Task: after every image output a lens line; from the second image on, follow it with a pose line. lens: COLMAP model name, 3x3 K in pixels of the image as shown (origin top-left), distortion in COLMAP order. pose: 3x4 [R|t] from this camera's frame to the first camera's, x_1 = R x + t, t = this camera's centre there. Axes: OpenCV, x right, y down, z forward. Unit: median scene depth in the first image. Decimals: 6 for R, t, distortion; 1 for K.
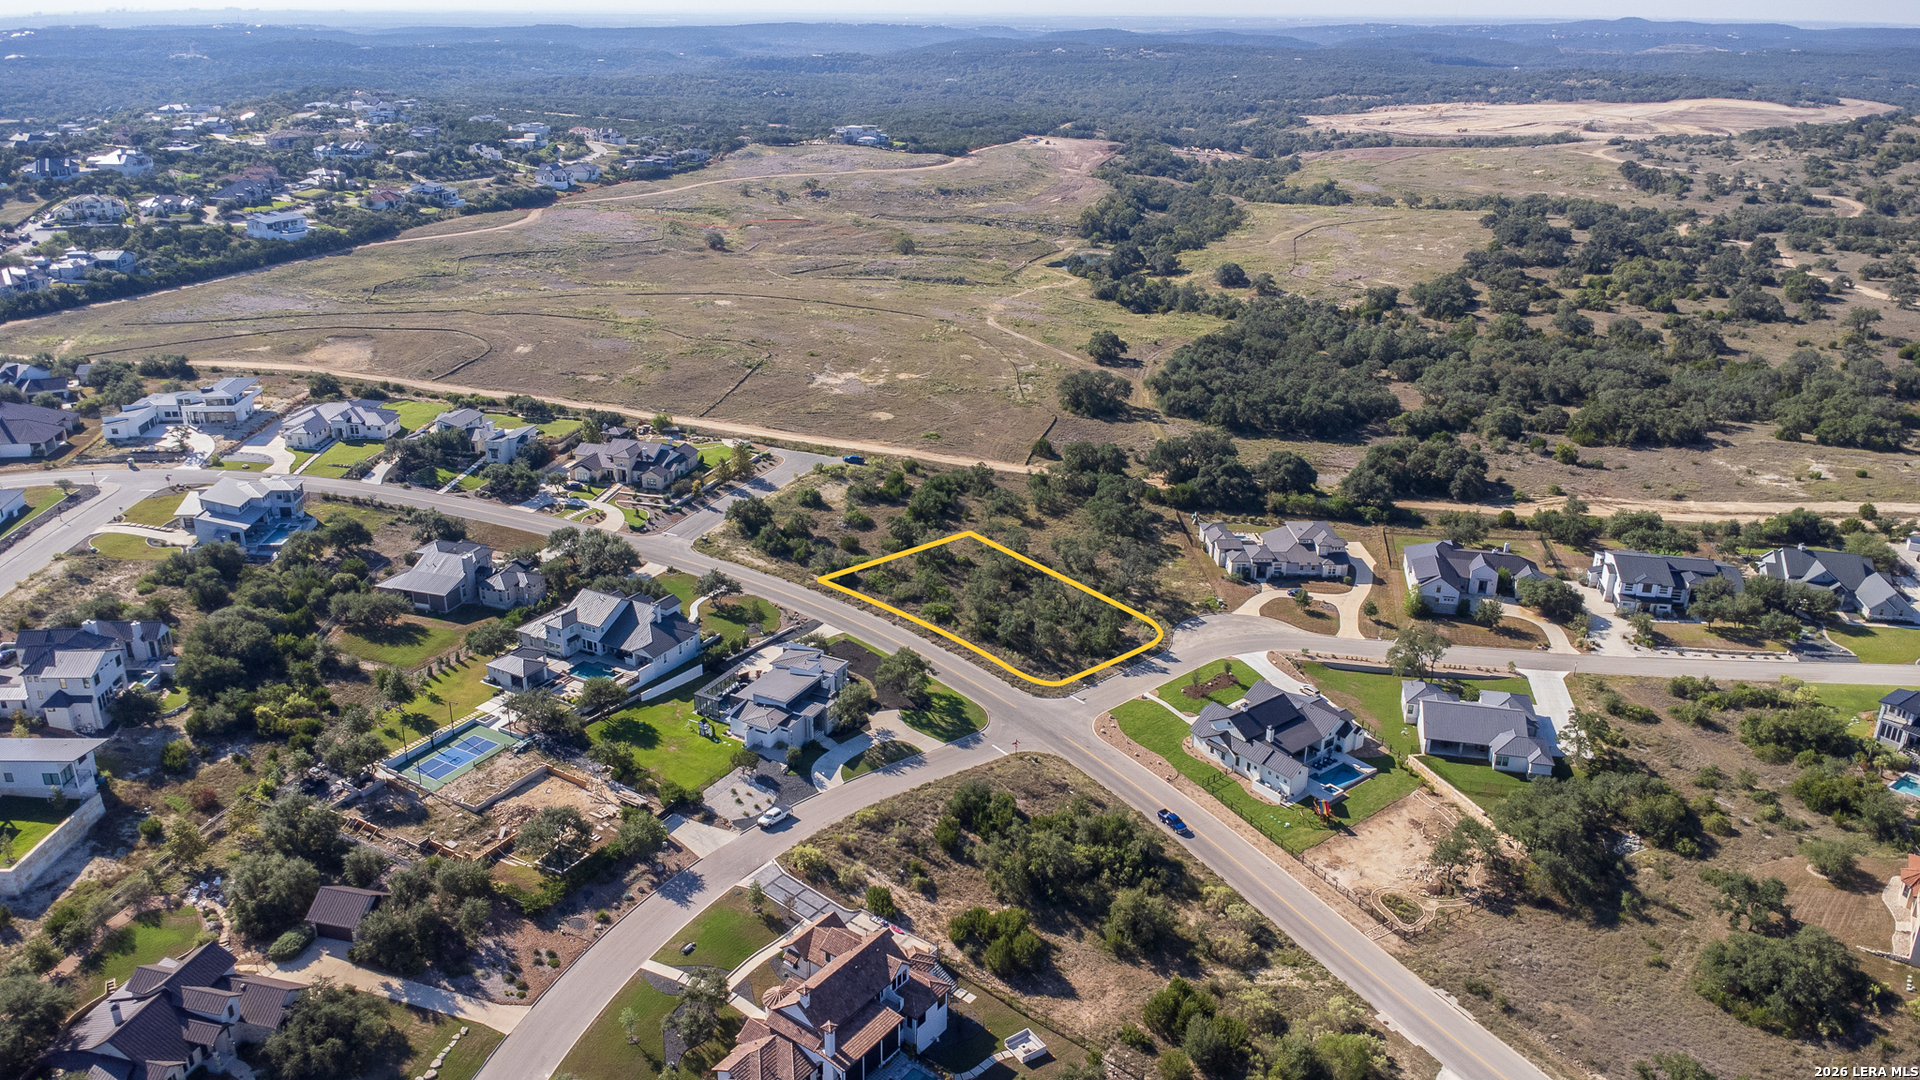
lens RADIAL K [[1388.3, 0, 933.9], [0, 1388.3, 539.3], [0, 0, 1]] dist [-0.037684, 0.106379]
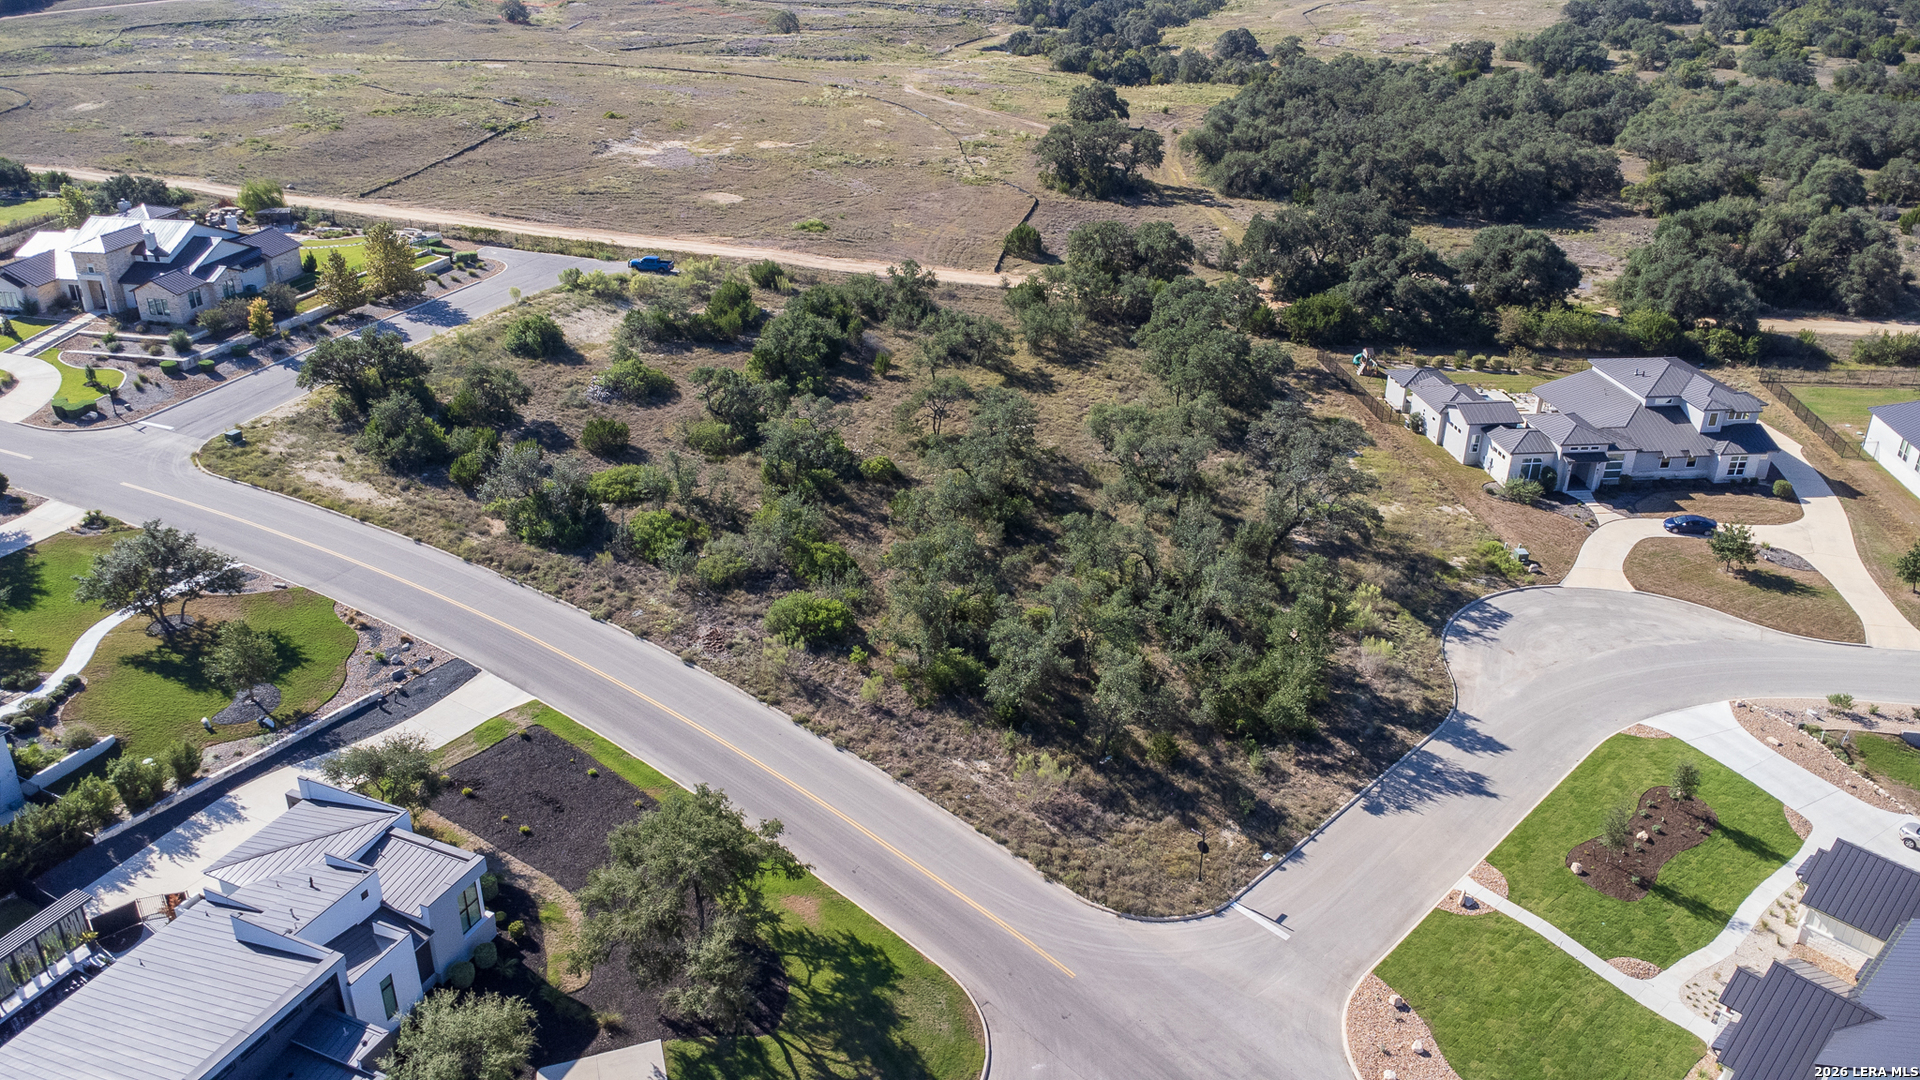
lens RADIAL K [[1385.0, 0, 940.7], [0, 1385.0, 528.8], [0, 0, 1]] dist [0.029809, -0.031553]
pose [[0.997449, -0.032530, 0.063538, 0.012101], [0.027731, 0.996798, 0.075000, 0.002250], [-0.065774, -0.073047, 0.995157, 0.564776]]
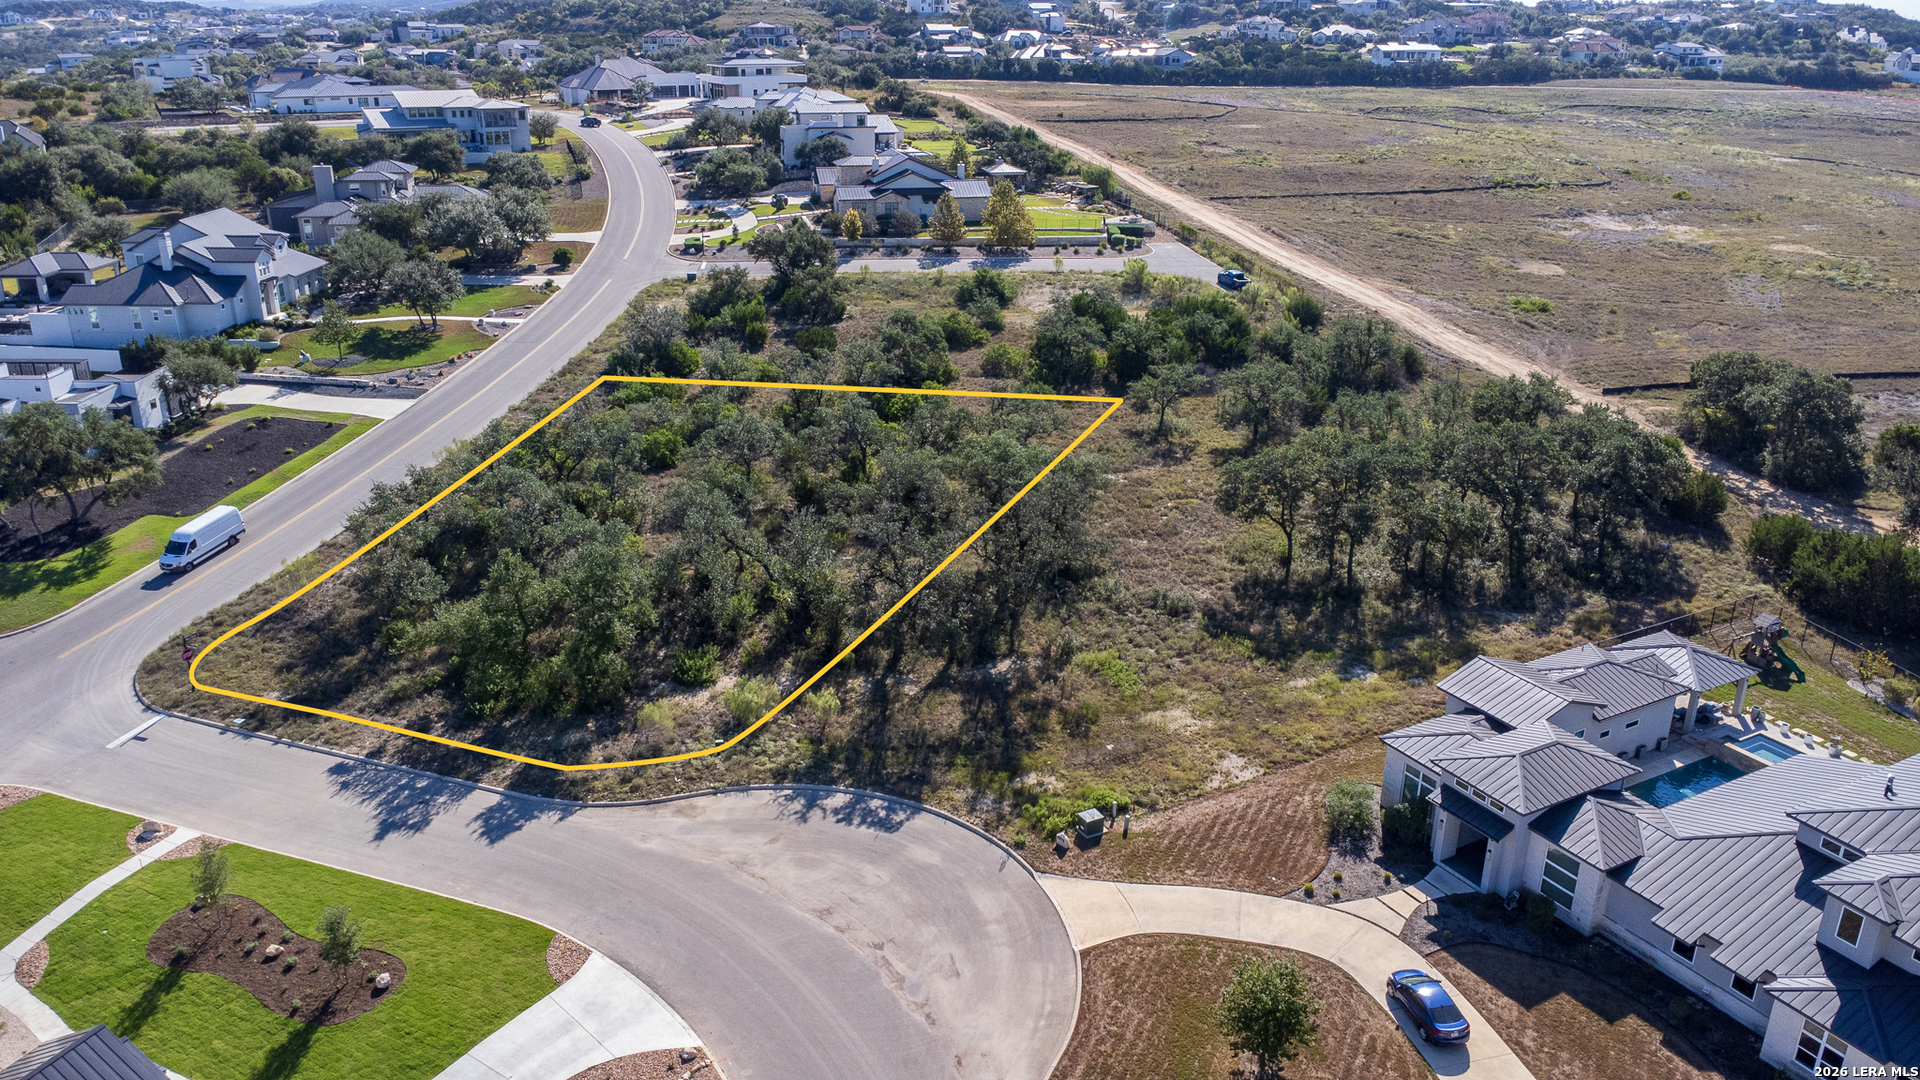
lens RADIAL K [[1389.4, 0, 940.0], [0, 1389.4, 519.5], [0, 0, 1]] dist [0.034740, -0.047650]
pose [[0.466470, 0.307799, -0.829256, 0.347215], [-0.326469, 0.931221, 0.162002, -0.029882], [0.822085, 0.195158, 0.534874, 0.782109]]
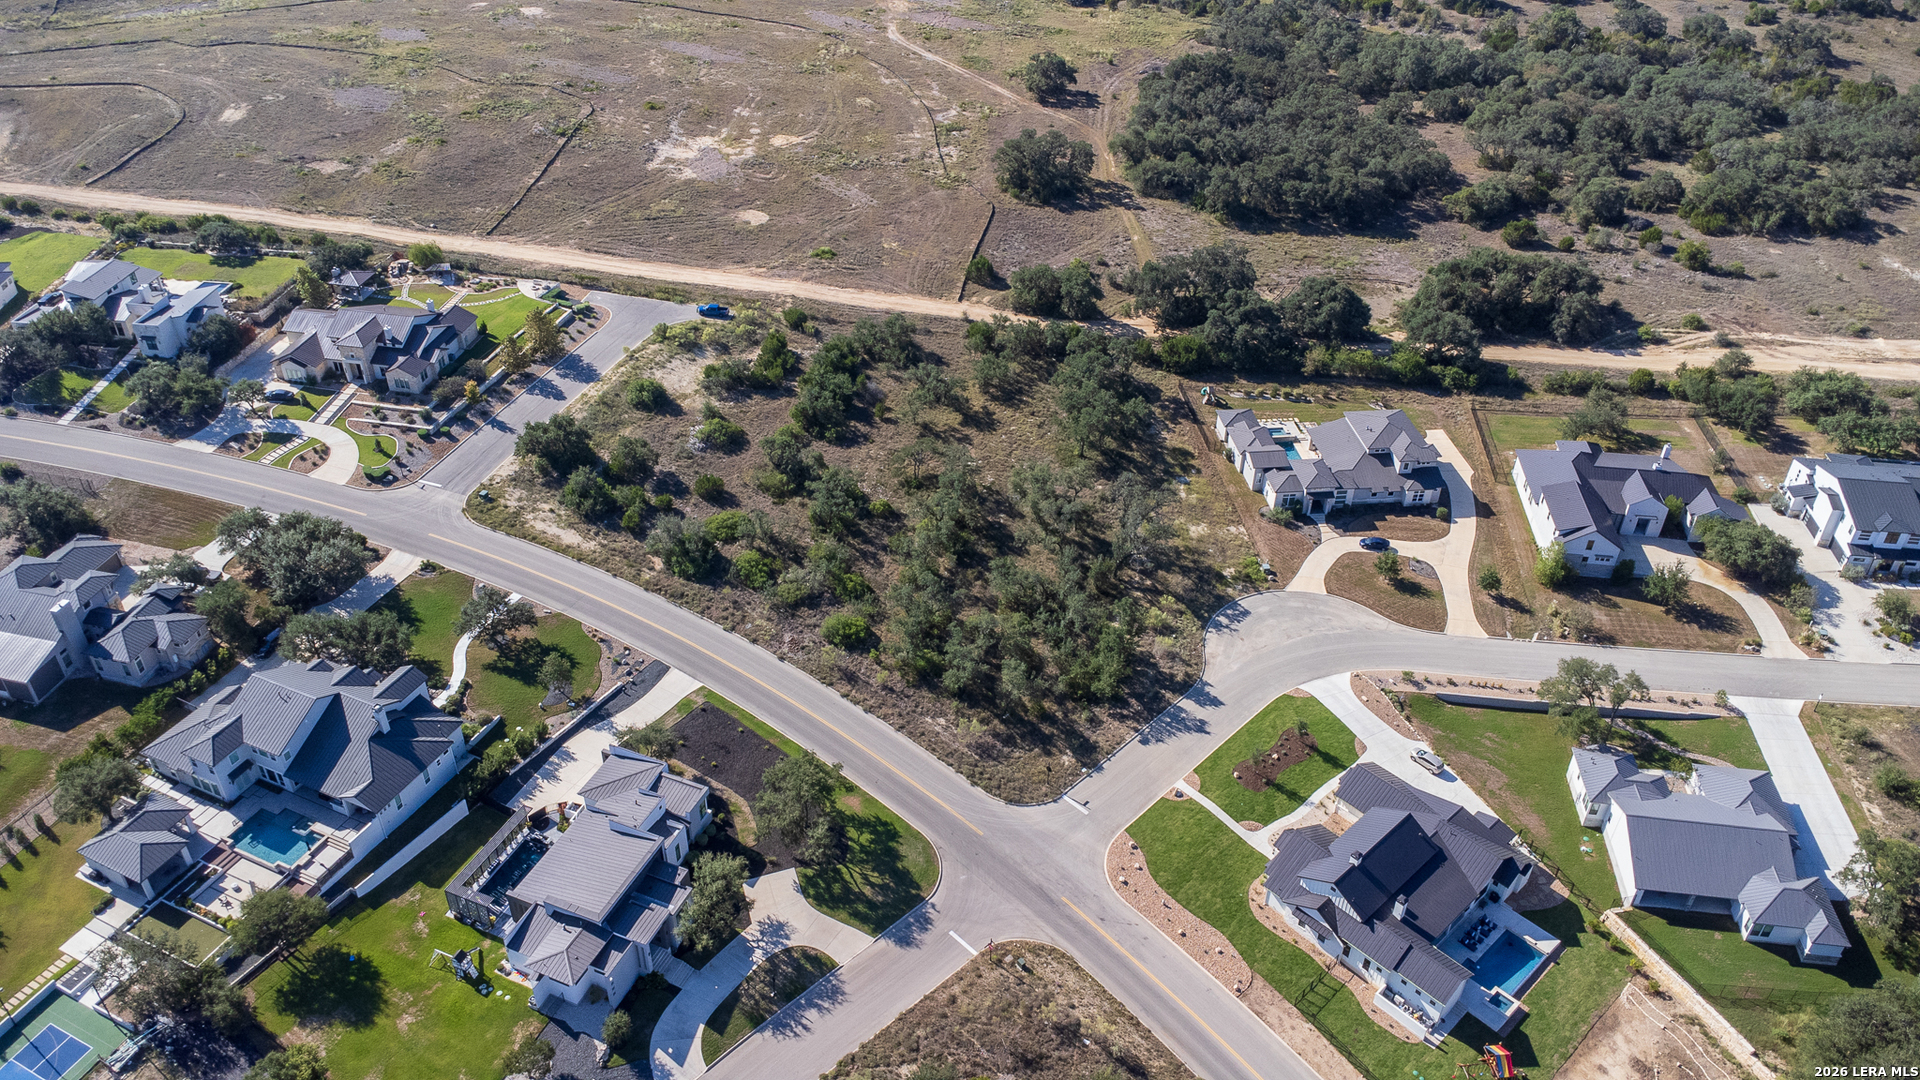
lens RADIAL K [[1379.6, 0, 939.6], [0, 1379.6, 538.1], [0, 0, 1]] dist [0.020623, -0.034858]
pose [[0.996545, -0.048569, 0.067376, 0.003550], [0.030352, 0.968053, 0.248902, -0.131128], [-0.077312, -0.245997, 0.966182, 0.339628]]
